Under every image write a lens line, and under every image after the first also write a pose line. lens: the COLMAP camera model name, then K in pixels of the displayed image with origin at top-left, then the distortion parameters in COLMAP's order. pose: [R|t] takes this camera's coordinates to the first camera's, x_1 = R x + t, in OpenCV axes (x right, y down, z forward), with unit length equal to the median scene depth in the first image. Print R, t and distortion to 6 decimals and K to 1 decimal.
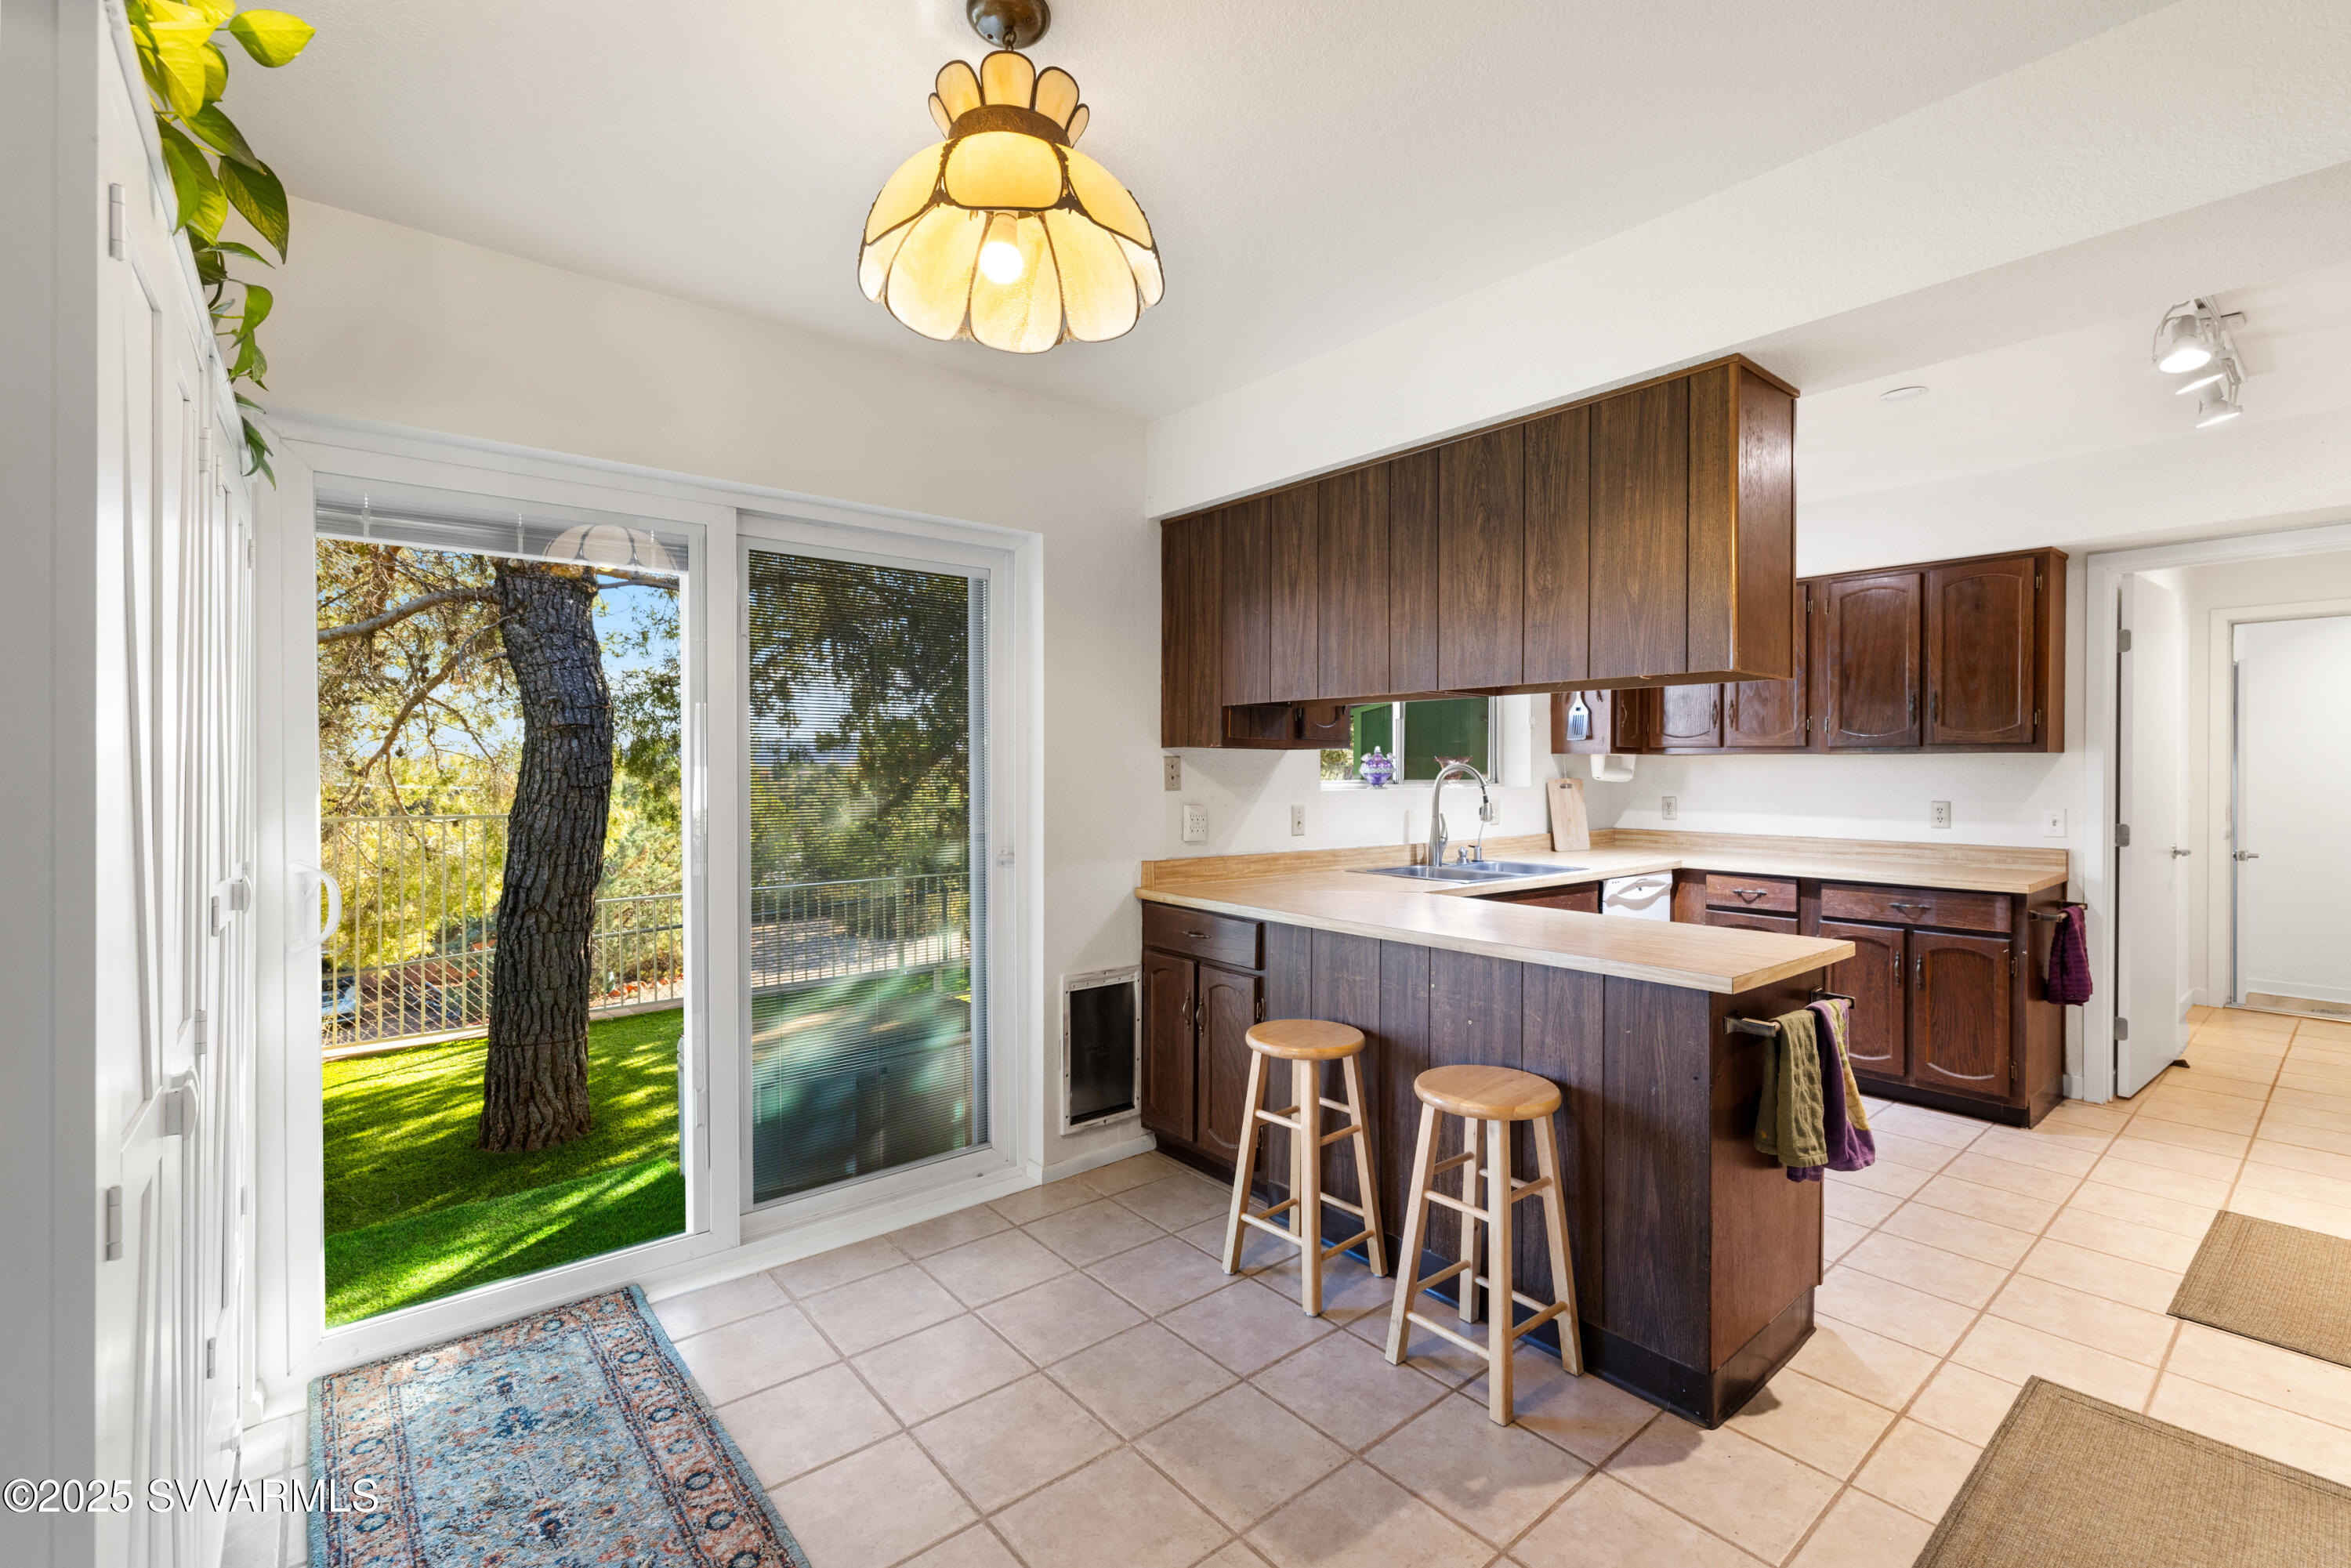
lens RADIAL K [[1014.5, 0, 1175.9], [0, 1014.5, 779.9], [0, 0, 1]] dist [0.000697, 0.000545]
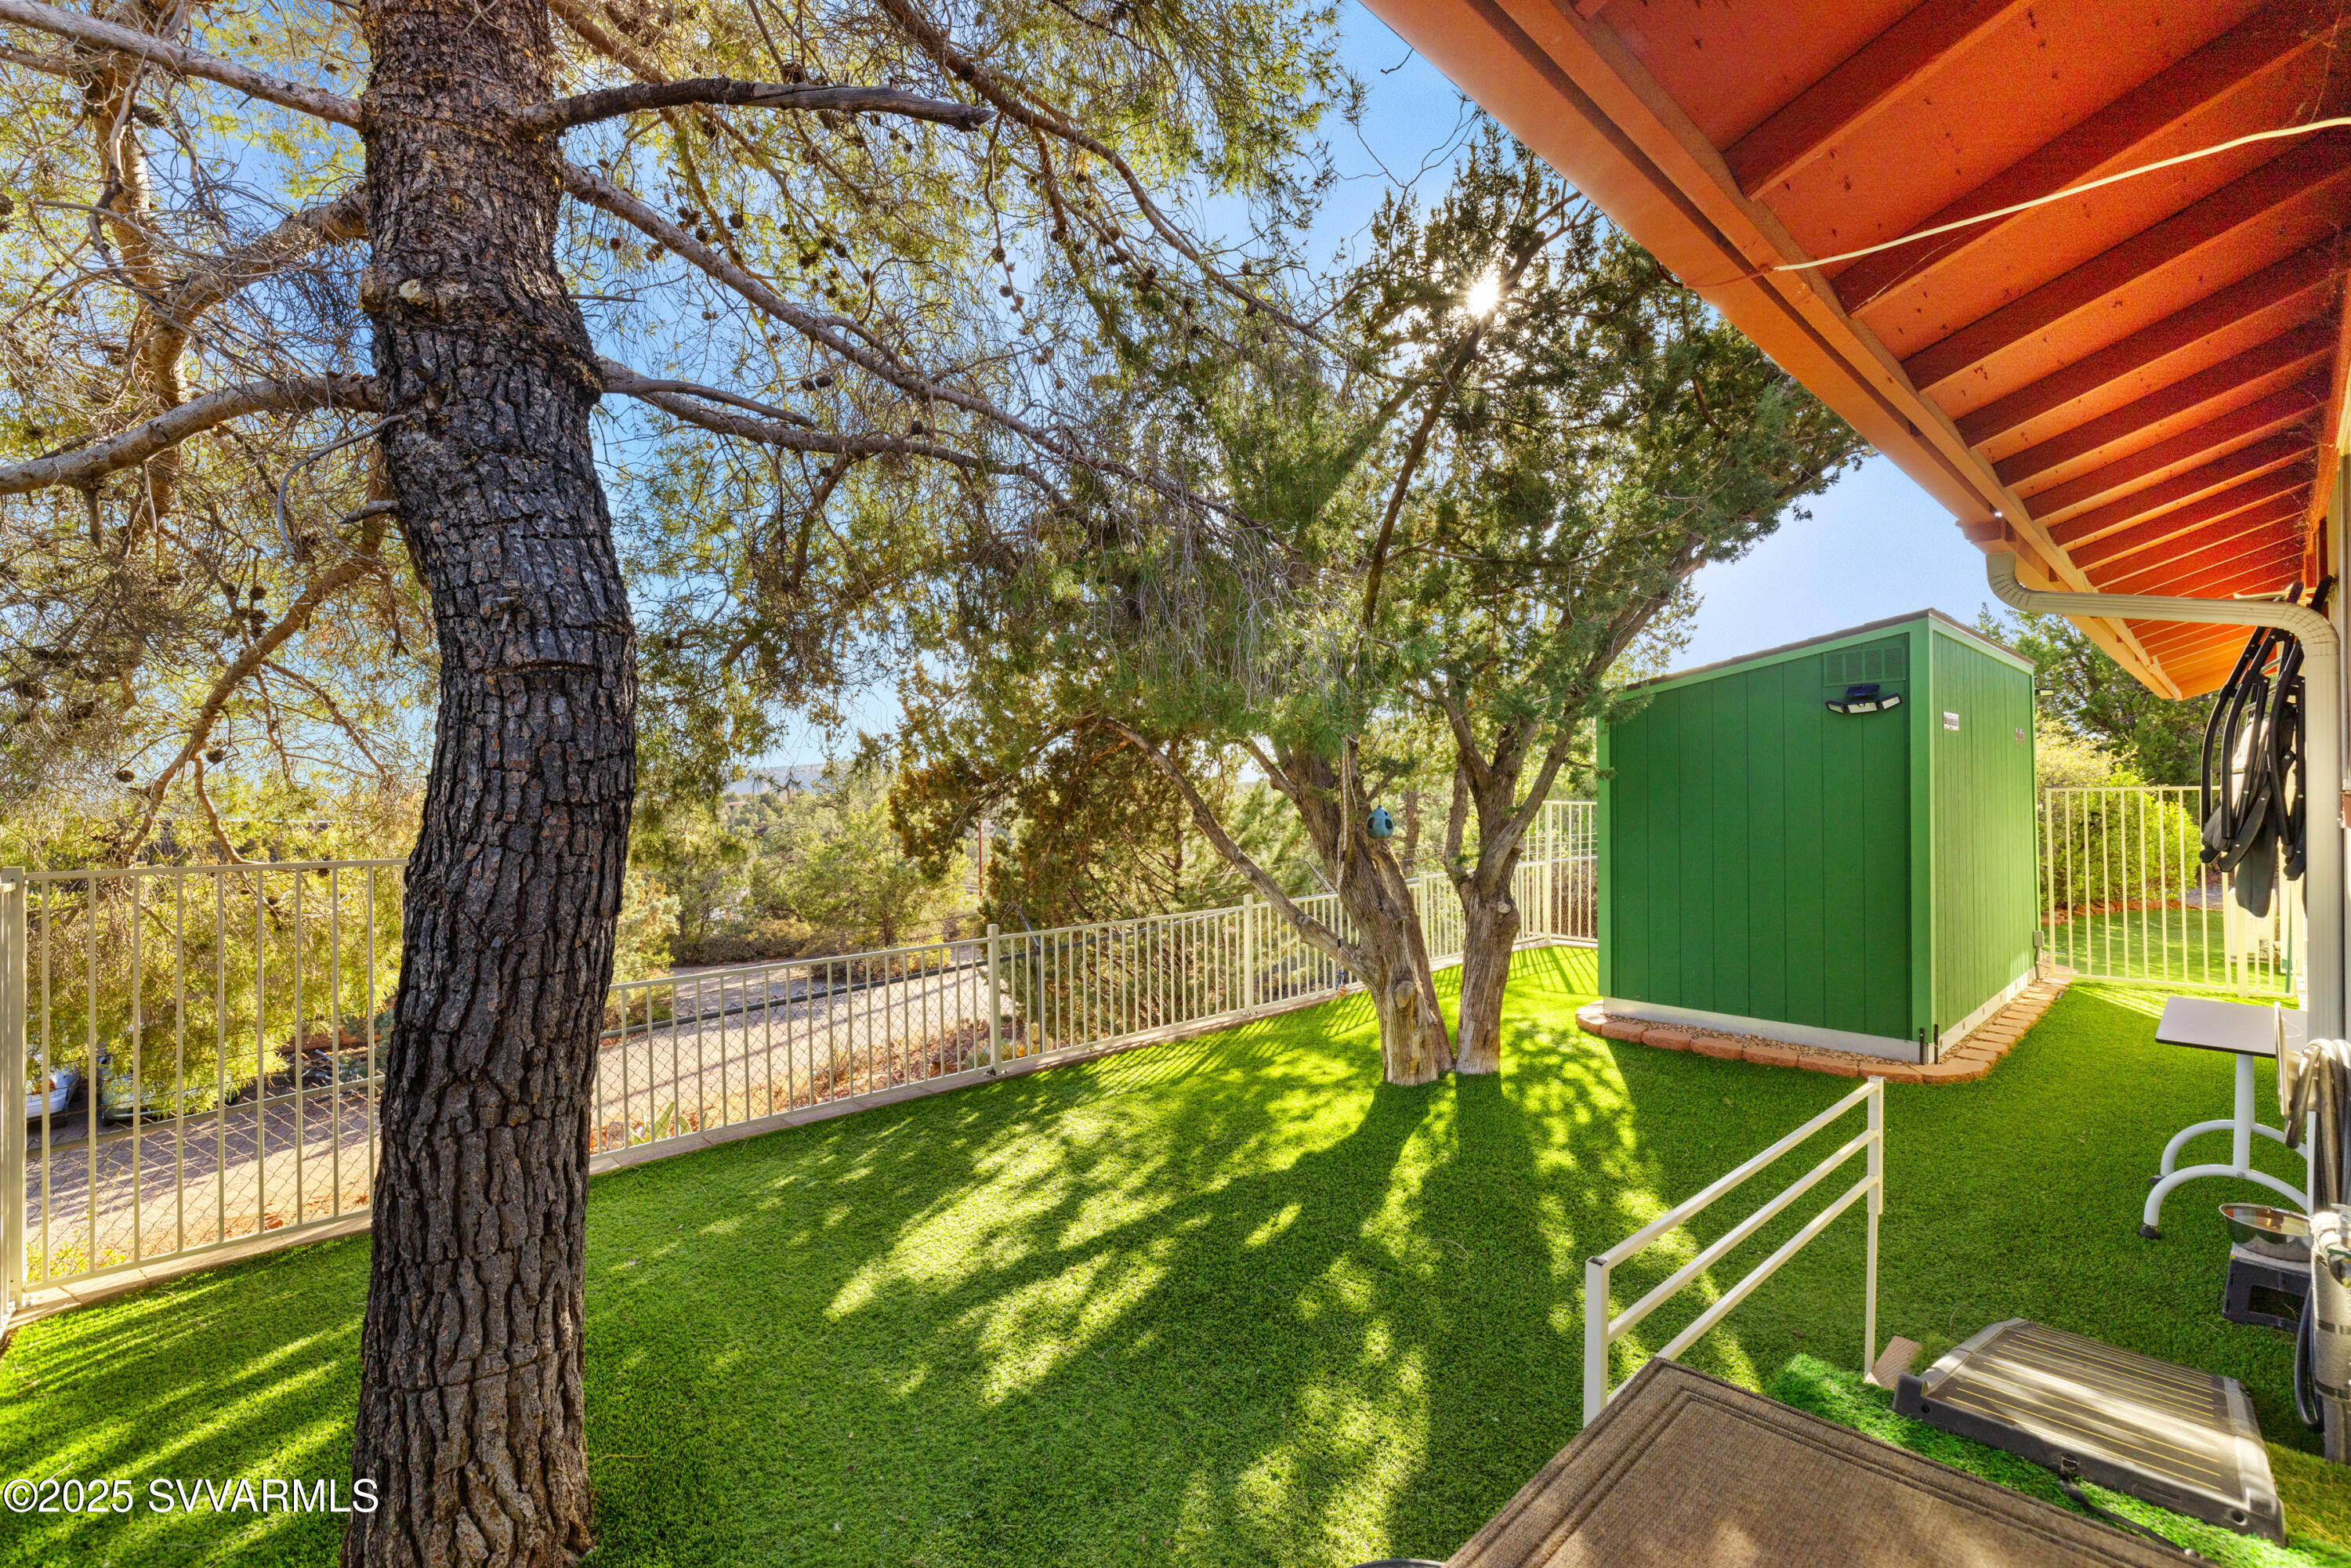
lens RADIAL K [[1009.9, 0, 1175.5], [0, 1009.9, 784.0], [0, 0, 1]] dist [0.000205, 0.000105]
pose [[0.997802, -0.015498, 0.064434, -0.343032], [0.016393, 0.999776, -0.013384, 0.008577], [-0.064212, 0.014411, 0.997832, 0.527582]]
